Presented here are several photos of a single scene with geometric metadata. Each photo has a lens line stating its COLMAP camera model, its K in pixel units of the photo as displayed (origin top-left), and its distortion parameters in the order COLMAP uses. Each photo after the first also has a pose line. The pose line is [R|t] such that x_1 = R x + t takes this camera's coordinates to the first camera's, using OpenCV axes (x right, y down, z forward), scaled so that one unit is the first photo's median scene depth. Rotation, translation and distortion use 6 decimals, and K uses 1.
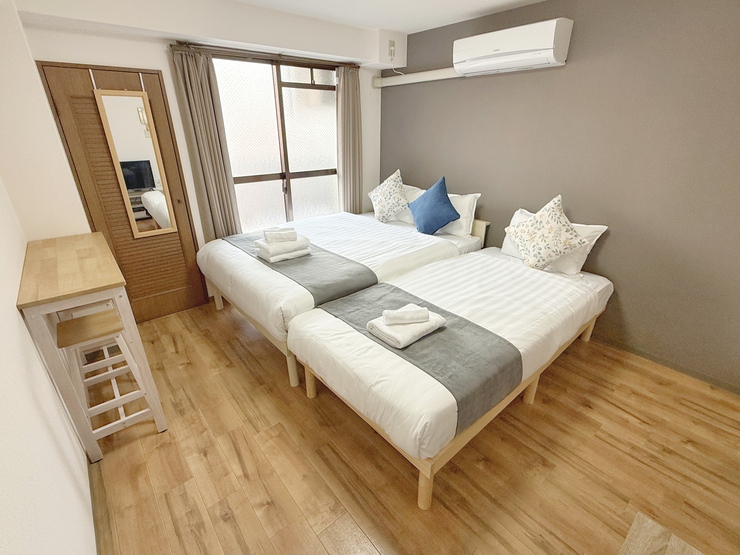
lens RADIAL K [[353.1, 0, 370.0], [0, 353.1, 277.5], [0, 0, 1]] dist [0.009922, -0.000293]
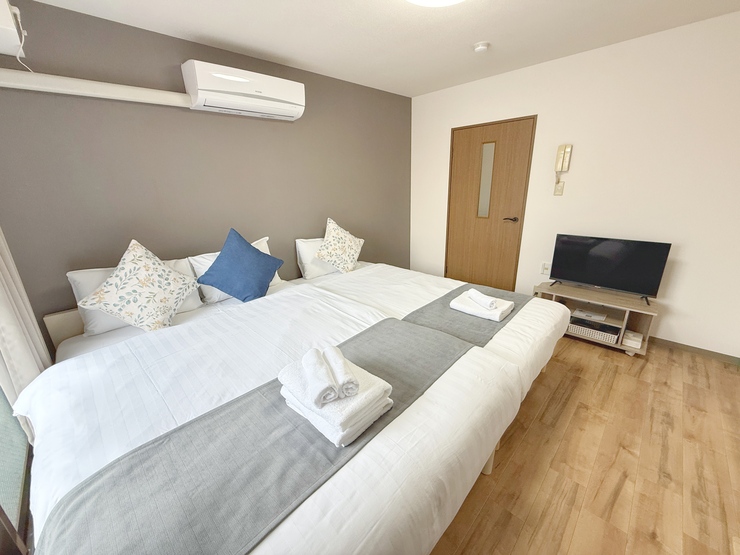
lens RADIAL K [[293.8, 0, 370.0], [0, 293.8, 277.5], [0, 0, 1]] dist [0.001682, 0.000351]
pose [[-0.088185, -0.312725, 0.945741, -0.590966], [0.431054, 0.843957, 0.319262, -0.328656], [-0.898006, 0.435820, 0.060377, 0.886807]]
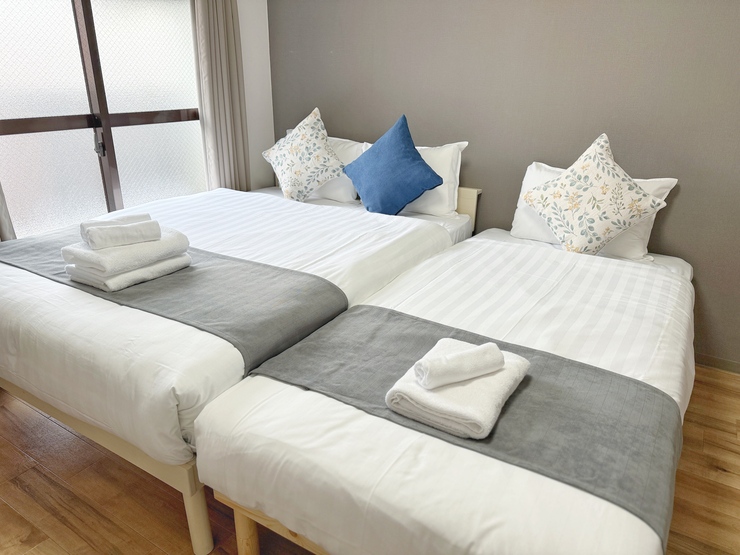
lens RADIAL K [[522.8, 0, 371.7], [0, 522.8, 280.2], [0, 0, 1]] dist [0.068242, -0.079249]
pose [[0.952779, -0.101575, 0.286173, -0.145583], [0.111491, 0.993593, -0.018528, -0.004873], [-0.282457, 0.049559, 0.957999, 0.236032]]
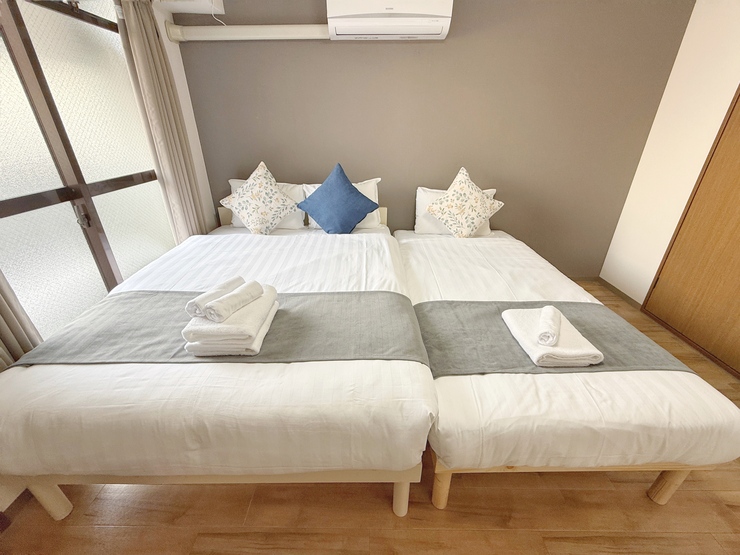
lens RADIAL K [[321.1, 0, 371.4], [0, 321.1, 282.2], [0, 0, 1]] dist [0.000026, 0.000088]
pose [[0.645498, -0.339322, 0.684246, -0.434630], [0.305172, 0.935854, 0.176205, -0.161485], [-0.700145, 0.095073, 0.707643, 0.531328]]
